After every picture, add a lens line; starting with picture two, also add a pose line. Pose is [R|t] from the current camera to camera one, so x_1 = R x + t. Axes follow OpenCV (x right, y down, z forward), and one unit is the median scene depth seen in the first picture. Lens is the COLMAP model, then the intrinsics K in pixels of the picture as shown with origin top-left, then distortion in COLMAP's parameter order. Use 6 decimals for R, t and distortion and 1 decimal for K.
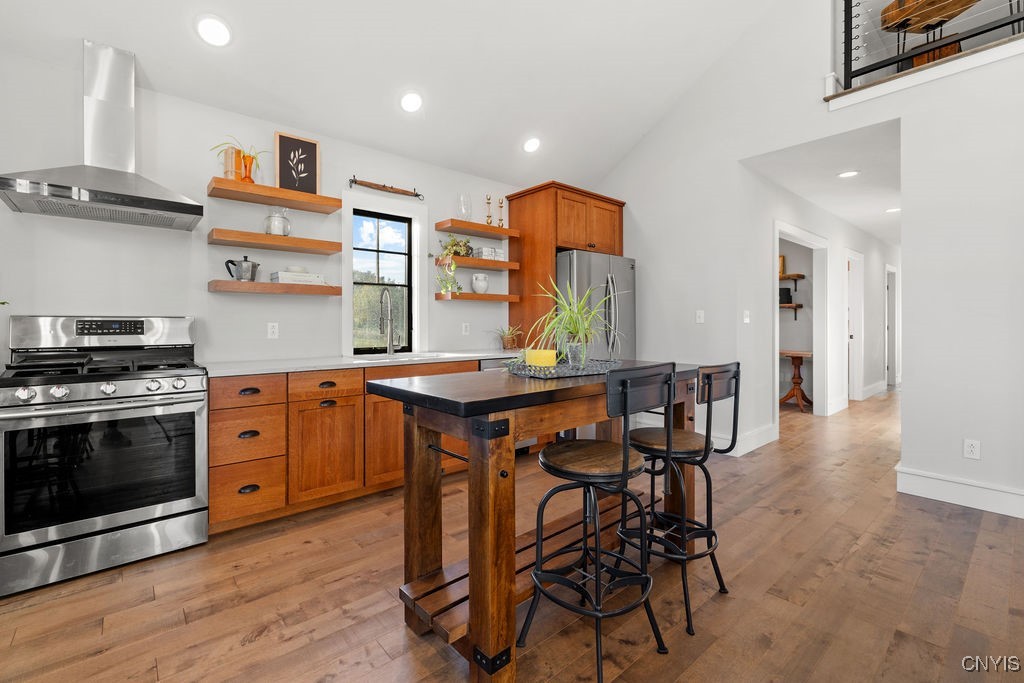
lens RADIAL K [[448.0, 0, 509.6], [0, 448.0, 324.3], [0, 0, 1]] dist [-0.001331, 0.000539]
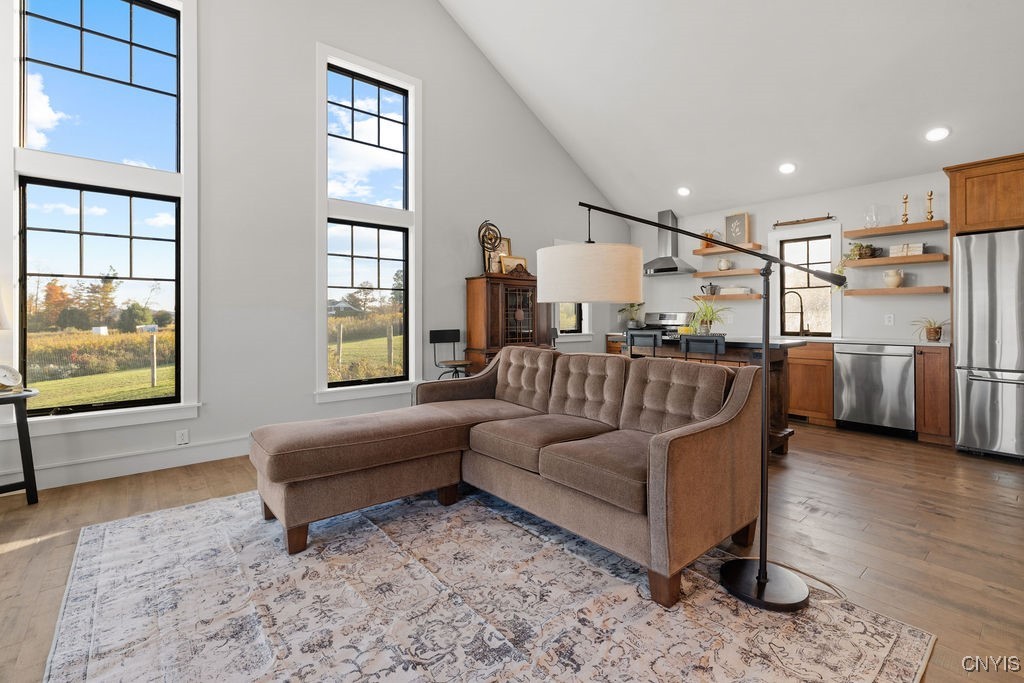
lens RADIAL K [[448.0, 0, 509.6], [0, 448.0, 324.3], [0, 0, 1]] dist [-0.001331, 0.000539]
pose [[-0.005849, 0.015367, -0.999865, 1.416273], [-0.000144, 0.999882, 0.015368, 0.005371], [0.999983, 0.000234, -0.005846, 0.089077]]
